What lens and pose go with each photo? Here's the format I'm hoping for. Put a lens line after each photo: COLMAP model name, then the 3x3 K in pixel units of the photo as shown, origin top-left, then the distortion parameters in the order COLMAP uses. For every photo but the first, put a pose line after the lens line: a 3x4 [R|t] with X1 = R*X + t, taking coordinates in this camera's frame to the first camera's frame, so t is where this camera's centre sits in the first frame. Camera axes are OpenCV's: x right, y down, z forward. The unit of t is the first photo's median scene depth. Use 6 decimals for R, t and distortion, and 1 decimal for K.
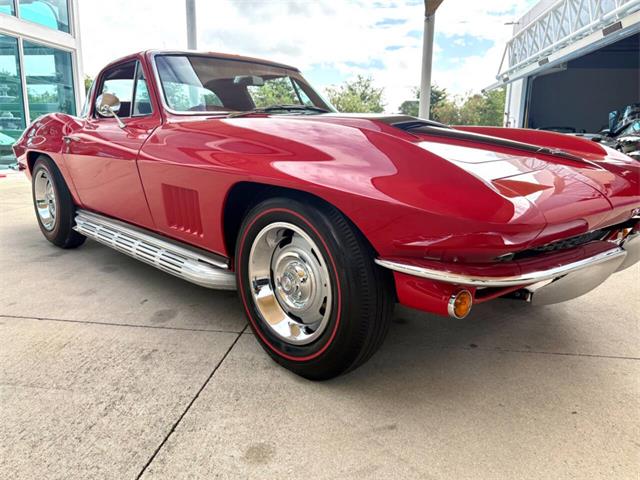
lens RADIAL K [[492.4, 0, 320.0], [0, 492.4, 240.0], [0, 0, 1]] dist [0.025435, 0.001142]
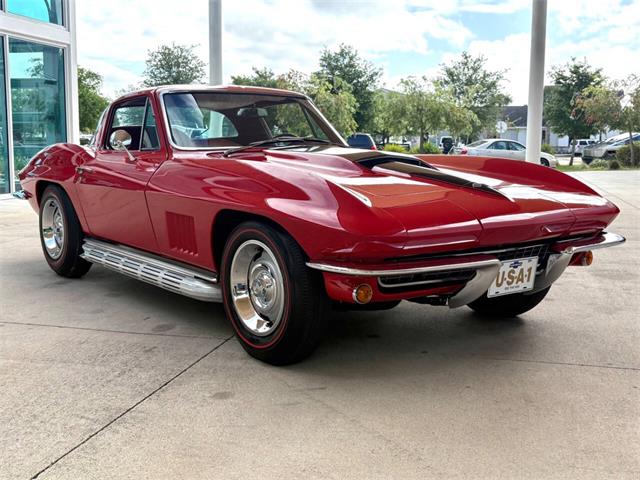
lens RADIAL K [[773.9, 0, 320.0], [0, 773.9, 240.0], [0, 0, 1]] dist [0.082342, -0.042659]
pose [[0.992768, 0.004460, -0.119965, 0.186767], [-0.014260, 0.996616, -0.080958, 0.069044], [0.119198, 0.082083, 0.989472, -0.543961]]
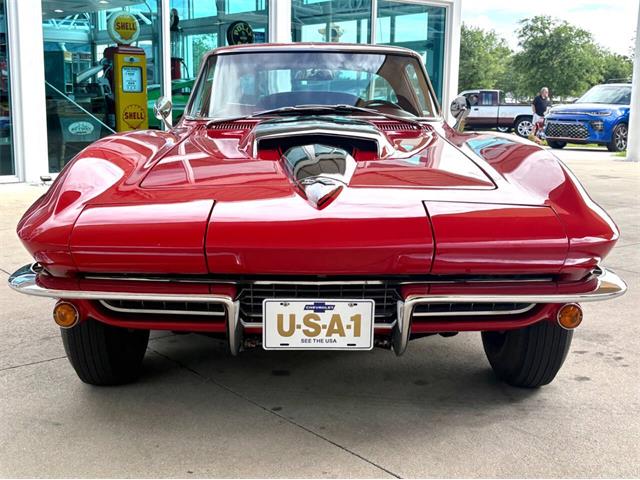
lens RADIAL K [[827.3, 0, 320.0], [0, 827.3, 240.0], [0, 0, 1]] dist [0.047052, 0.008014]
pose [[0.724981, 0.109285, -0.680044, 0.833129], [-0.144556, 0.989485, 0.004906, -0.052664], [0.673429, 0.094748, 0.733155, 0.007172]]
